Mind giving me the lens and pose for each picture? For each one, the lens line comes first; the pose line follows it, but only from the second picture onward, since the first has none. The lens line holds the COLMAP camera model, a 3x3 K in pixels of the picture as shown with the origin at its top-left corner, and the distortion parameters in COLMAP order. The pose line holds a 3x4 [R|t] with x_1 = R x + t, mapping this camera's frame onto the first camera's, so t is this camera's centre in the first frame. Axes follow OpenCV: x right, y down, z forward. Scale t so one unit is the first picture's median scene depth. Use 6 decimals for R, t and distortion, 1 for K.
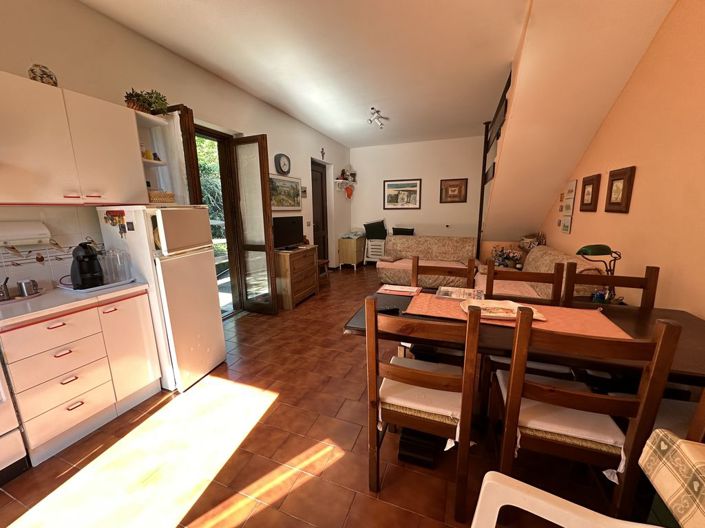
lens RADIAL K [[280.5, 0, 352.5], [0, 280.5, 264.0], [0, 0, 1]] dist [0.000928, 0.000529]
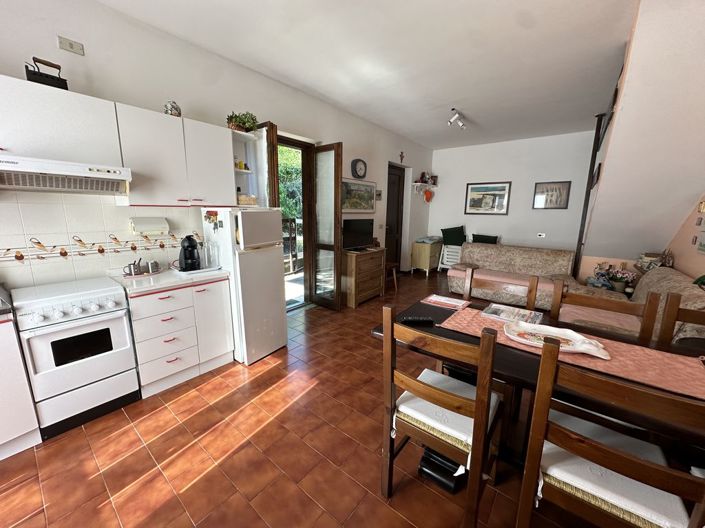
lens RADIAL K [[280.5, 0, 352.5], [0, 280.5, 264.0], [0, 0, 1]] dist [0.000928, 0.000529]
pose [[0.954309, 0.082547, -0.287195, 0.100846], [-0.083724, 0.996455, 0.008202, -0.013592], [0.286854, 0.016218, 0.957837, -0.010348]]
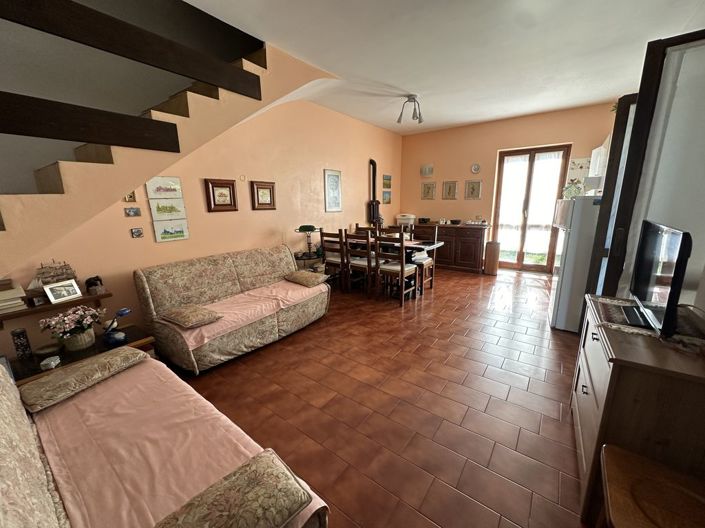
lens RADIAL K [[280.5, 0, 352.5], [0, 280.5, 264.0], [0, 0, 1]] dist [0.000928, 0.000529]
pose [[0.259222, -0.193429, 0.946250, -0.933331], [0.201943, 0.968939, 0.142746, -0.022749], [-0.944470, 0.154086, 0.290232, 0.237934]]
